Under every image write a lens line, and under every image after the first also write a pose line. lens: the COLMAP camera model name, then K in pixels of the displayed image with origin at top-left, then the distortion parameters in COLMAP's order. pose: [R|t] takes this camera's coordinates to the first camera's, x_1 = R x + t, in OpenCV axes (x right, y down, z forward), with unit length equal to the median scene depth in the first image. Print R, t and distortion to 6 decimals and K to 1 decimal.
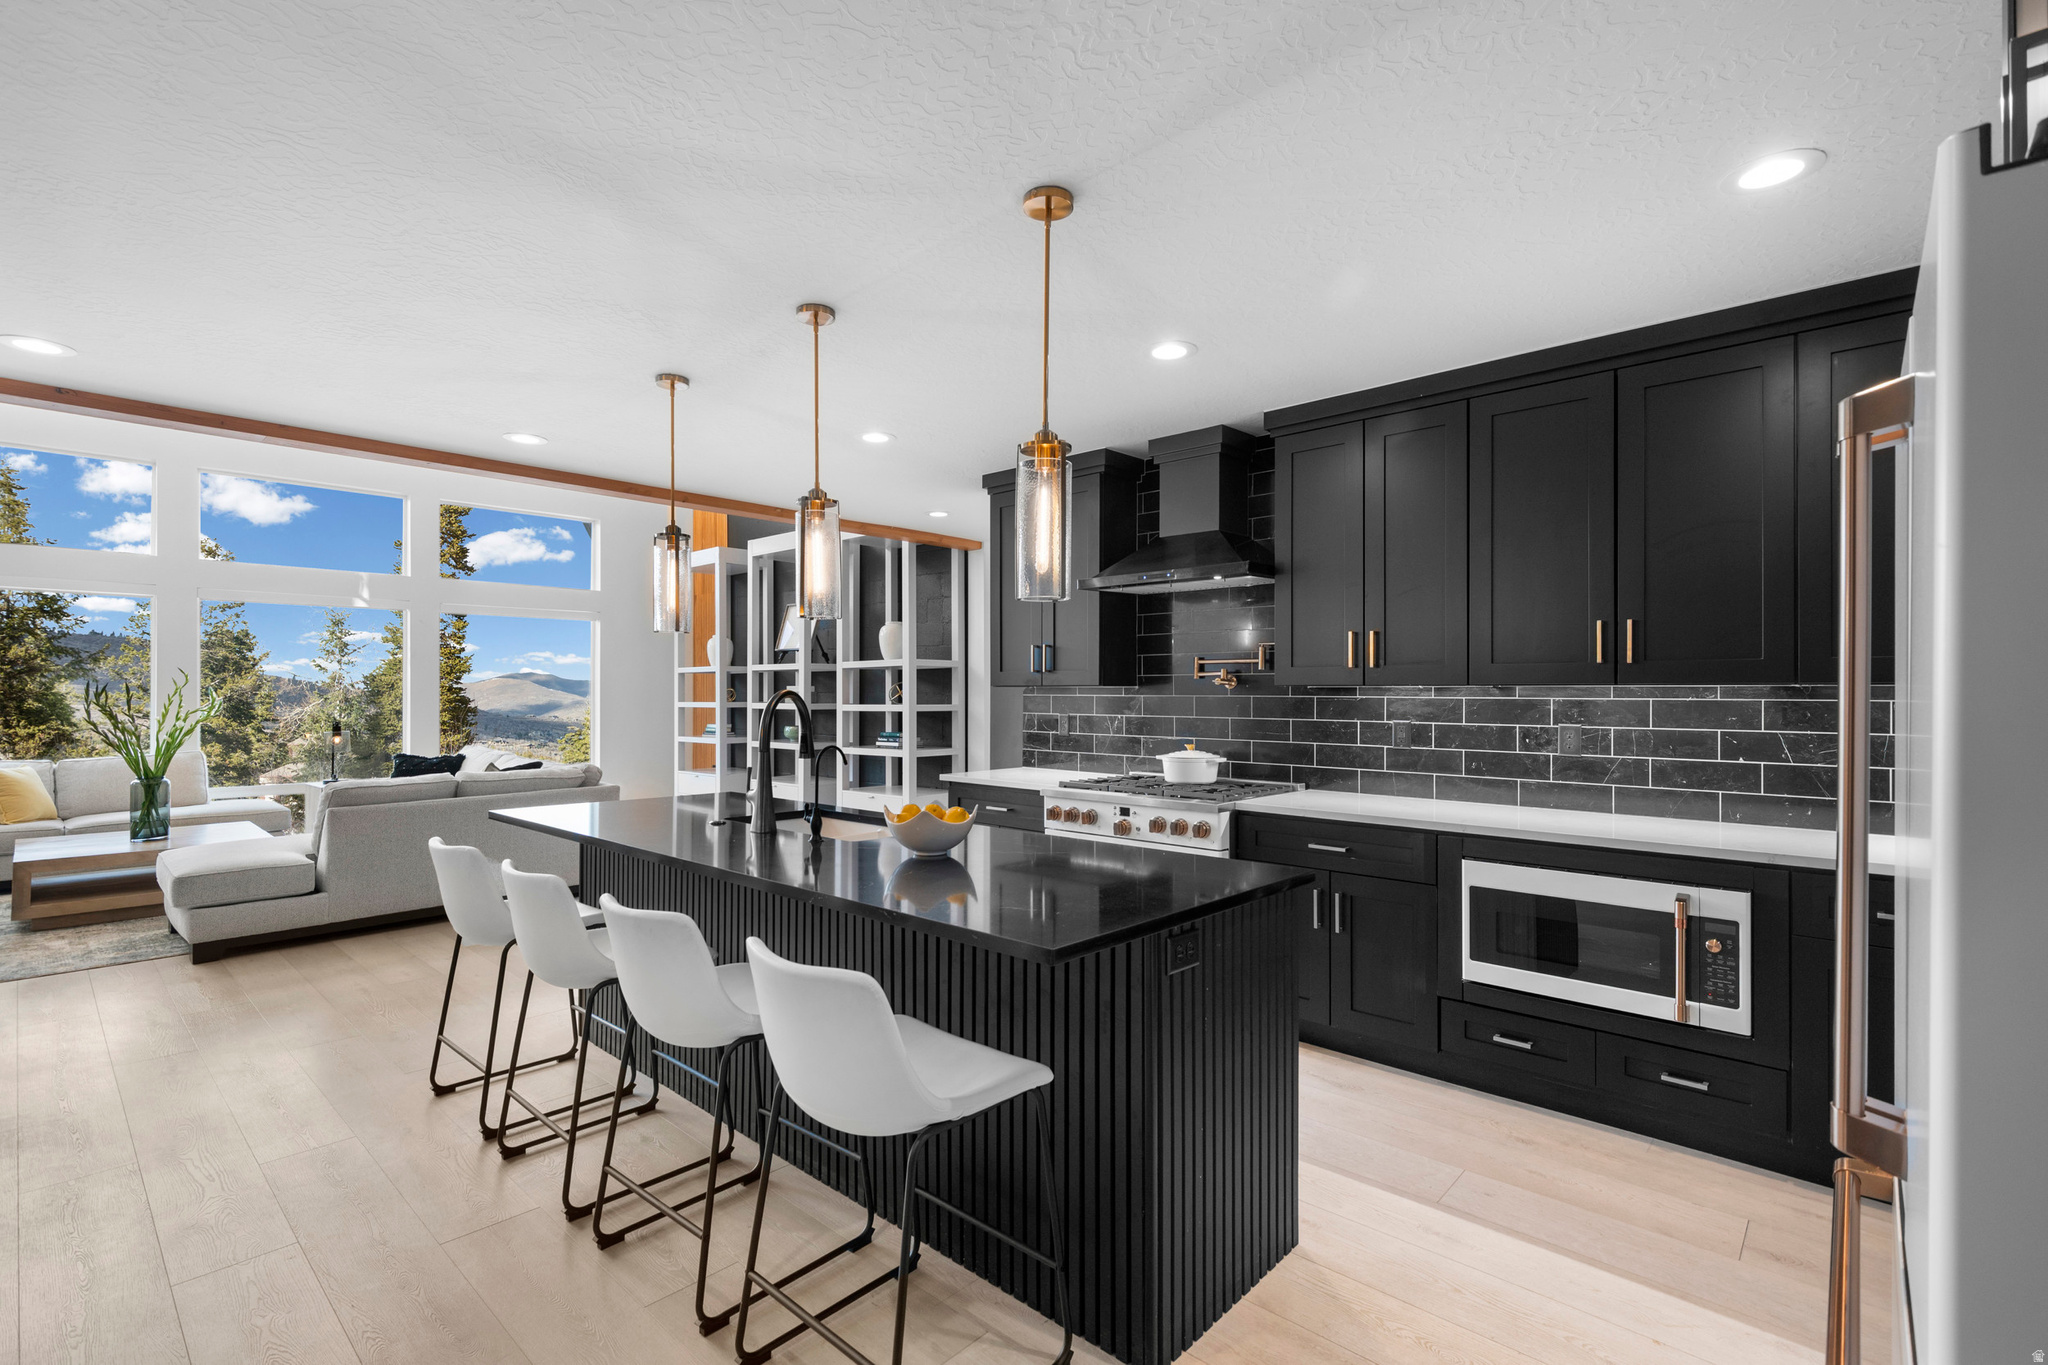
lens RADIAL K [[928.5, 0, 1014.8], [0, 928.5, 683.8], [0, 0, 1]] dist [-0.000577, -0.000381]
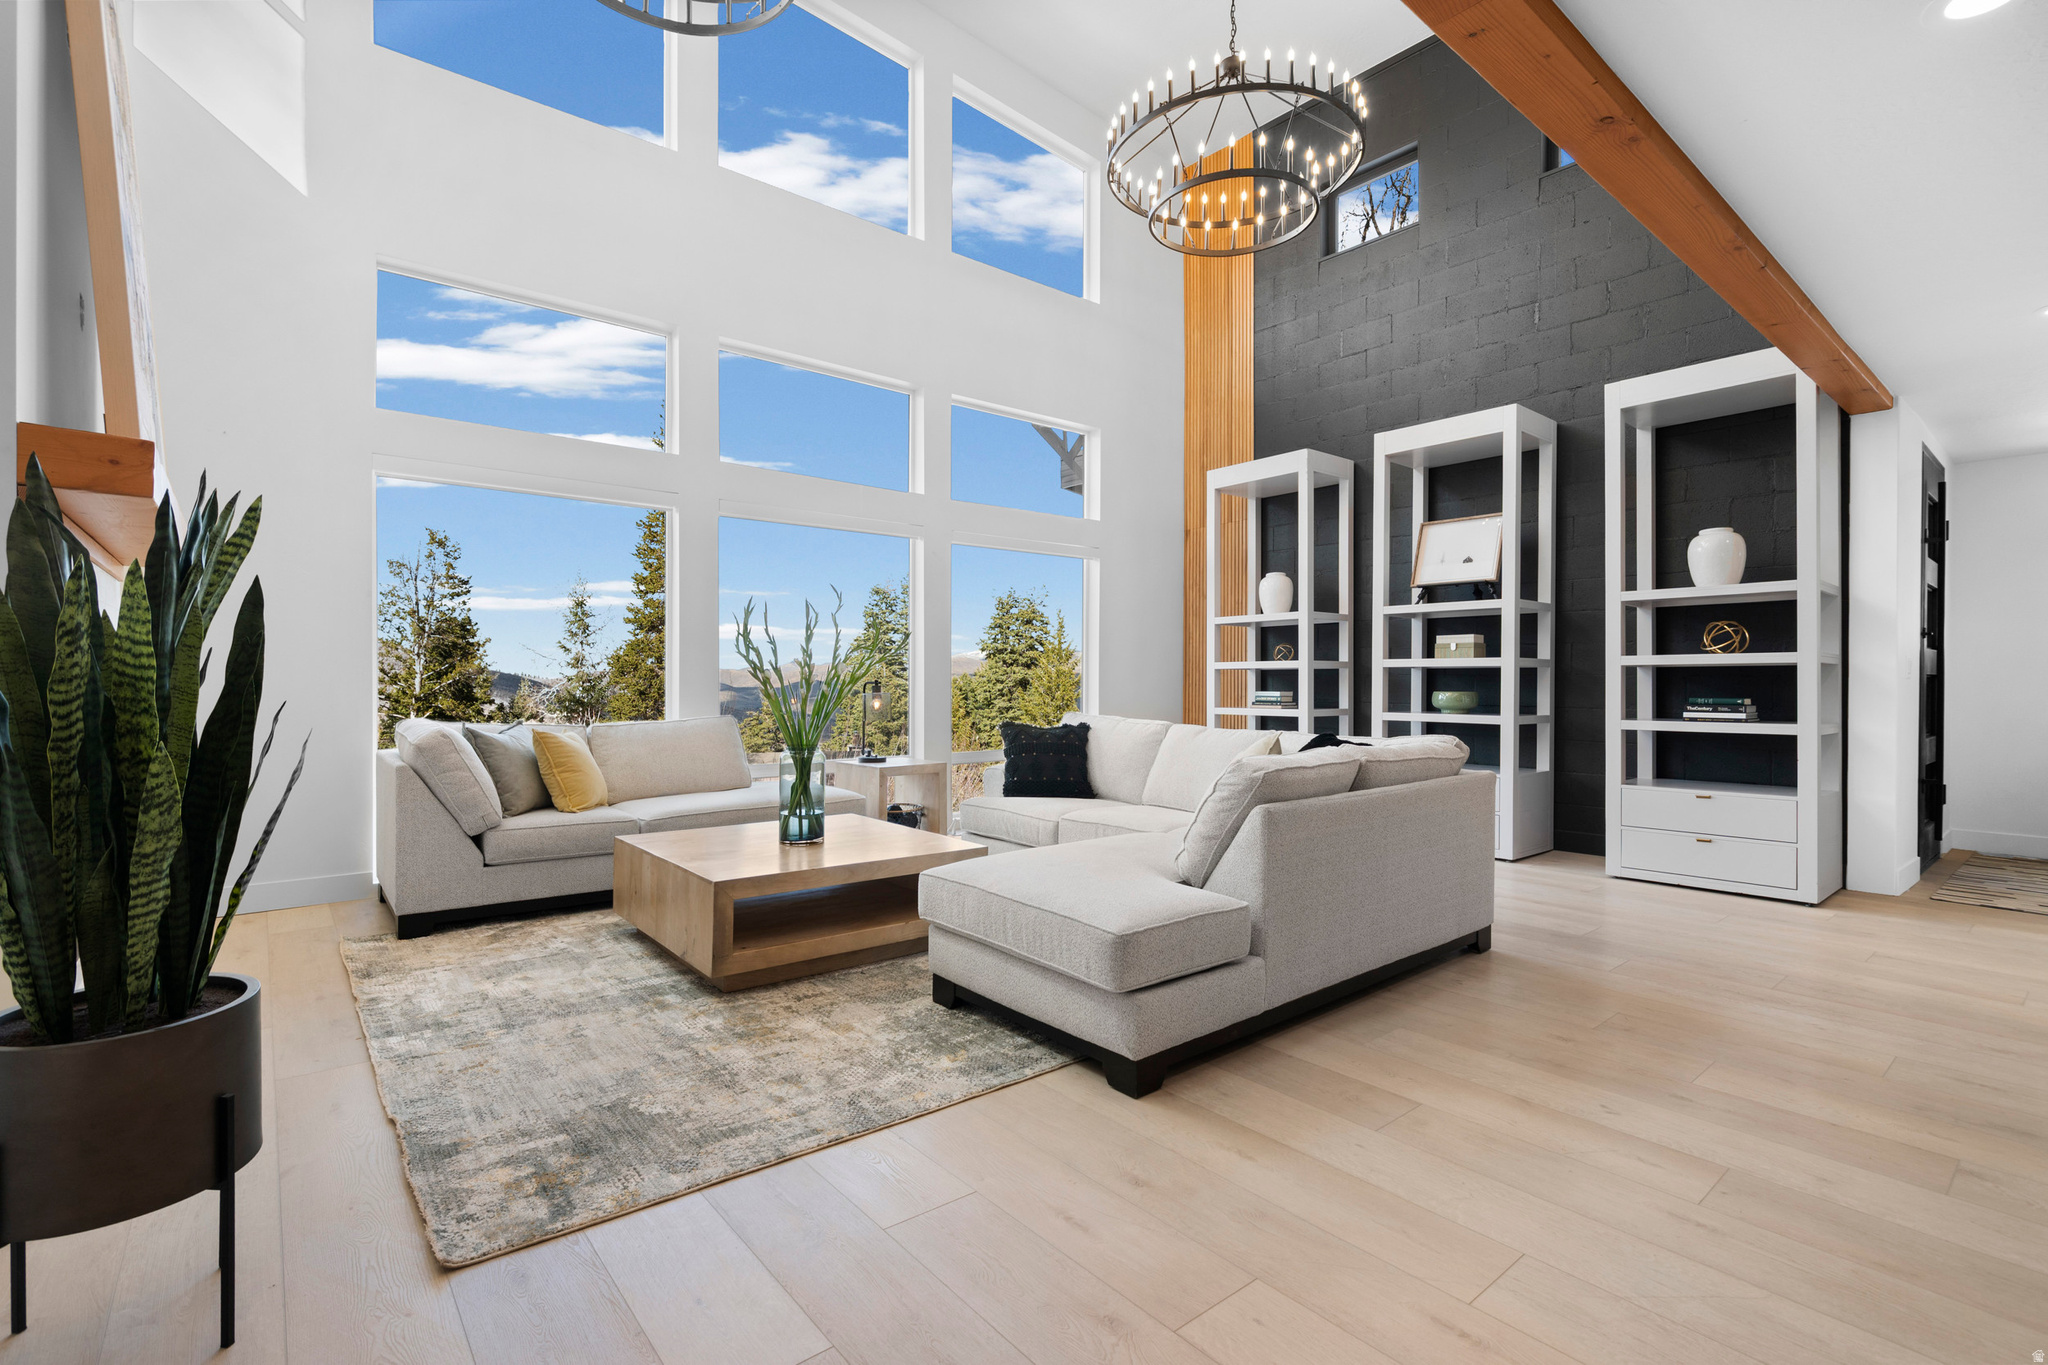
lens RADIAL K [[928.5, 0, 1014.8], [0, 928.5, 683.8], [0, 0, 1]] dist [-0.000577, -0.000381]
pose [[0.990456, 0.004621, -0.137753, -0.448498], [-0.003153, 0.999936, 0.010875, 0.031153], [0.137795, -0.010337, 0.990407, 0.237362]]
